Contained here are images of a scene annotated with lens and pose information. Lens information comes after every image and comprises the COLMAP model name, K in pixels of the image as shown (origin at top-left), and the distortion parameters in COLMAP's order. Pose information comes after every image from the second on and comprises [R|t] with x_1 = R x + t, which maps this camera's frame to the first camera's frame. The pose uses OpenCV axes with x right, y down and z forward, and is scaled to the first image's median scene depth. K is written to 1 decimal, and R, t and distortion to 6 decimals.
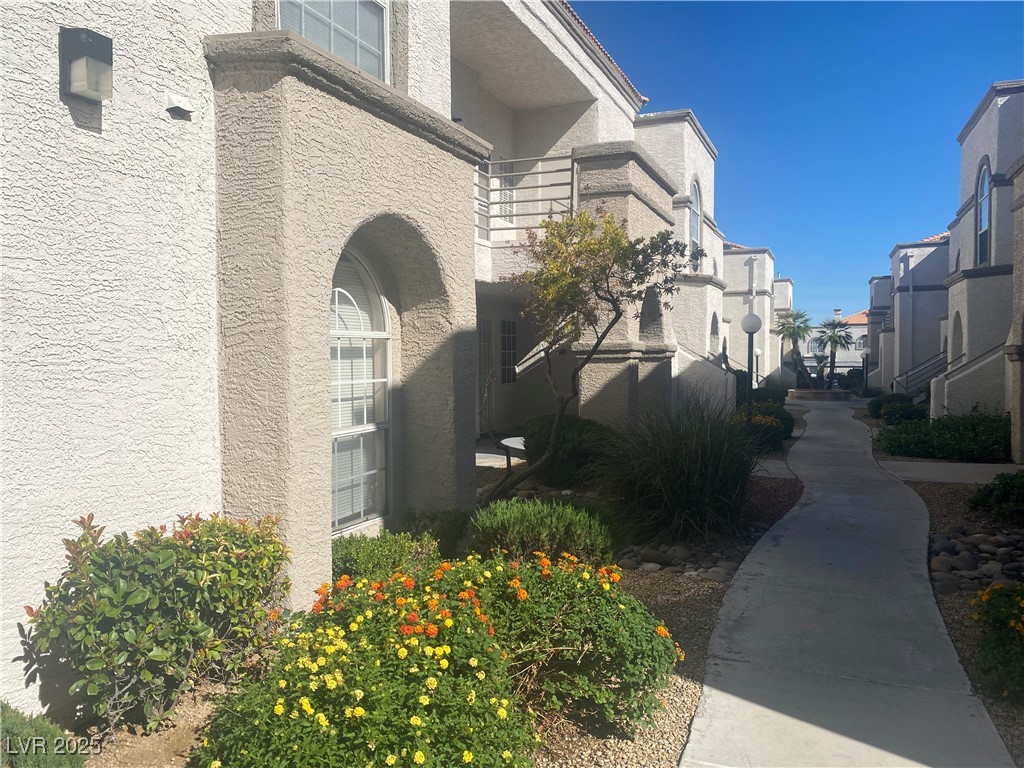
lens RADIAL K [[775.4, 0, 501.7], [0, 775.4, 376.3], [0, 0, 1]] dist [0.045656, -0.063306]
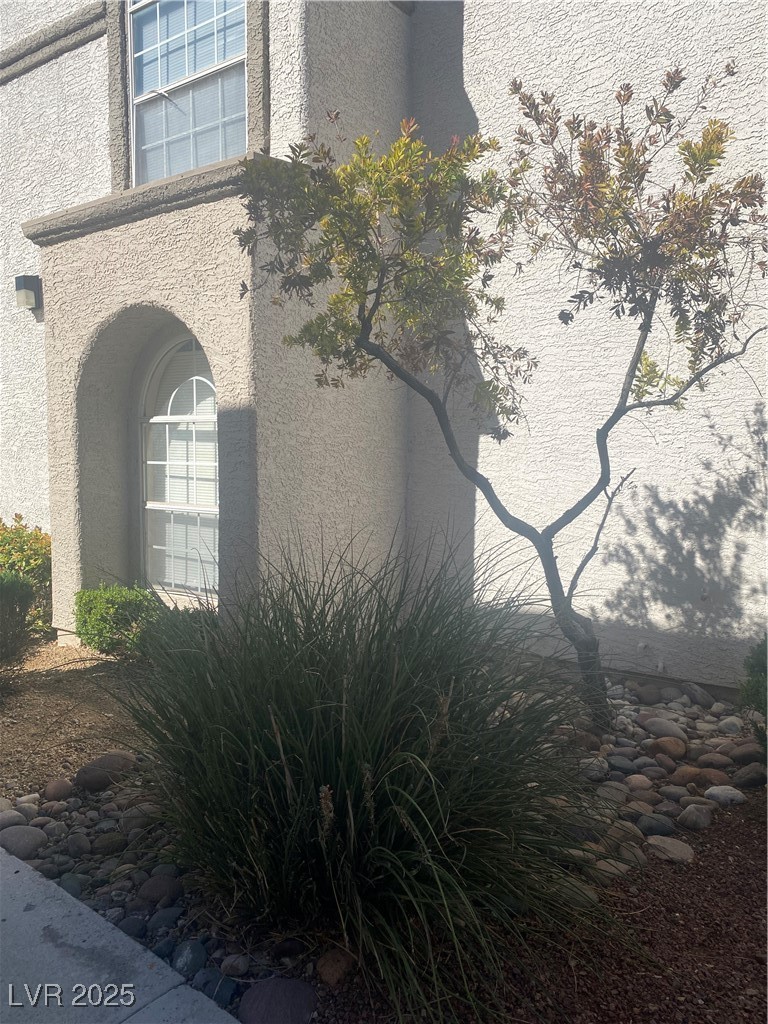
lens RADIAL K [[775.4, 0, 371.9], [0, 775.4, 503.7], [0, 0, 1]] dist [0.045656, -0.063306]
pose [[-0.214426, 0.076002, -0.973779, 0.760955], [-0.036223, 0.995663, 0.085687, -0.035624], [0.976068, 0.053647, -0.210743, 1.378878]]
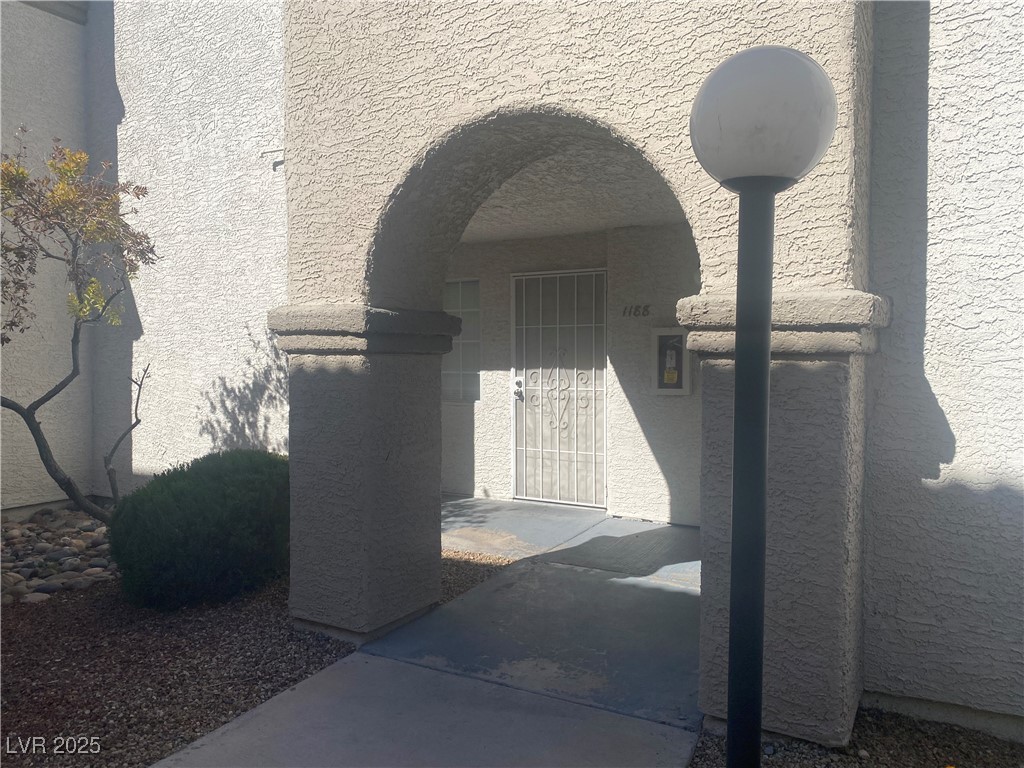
lens RADIAL K [[775.4, 0, 521.1], [0, 775.4, 375.4], [0, 0, 1]] dist [0.045656, -0.063306]
pose [[-0.088587, 0.036985, -0.995382, 1.006655], [-0.030600, 0.998738, 0.039833, -0.057503], [0.995598, 0.033987, -0.087343, 2.070347]]
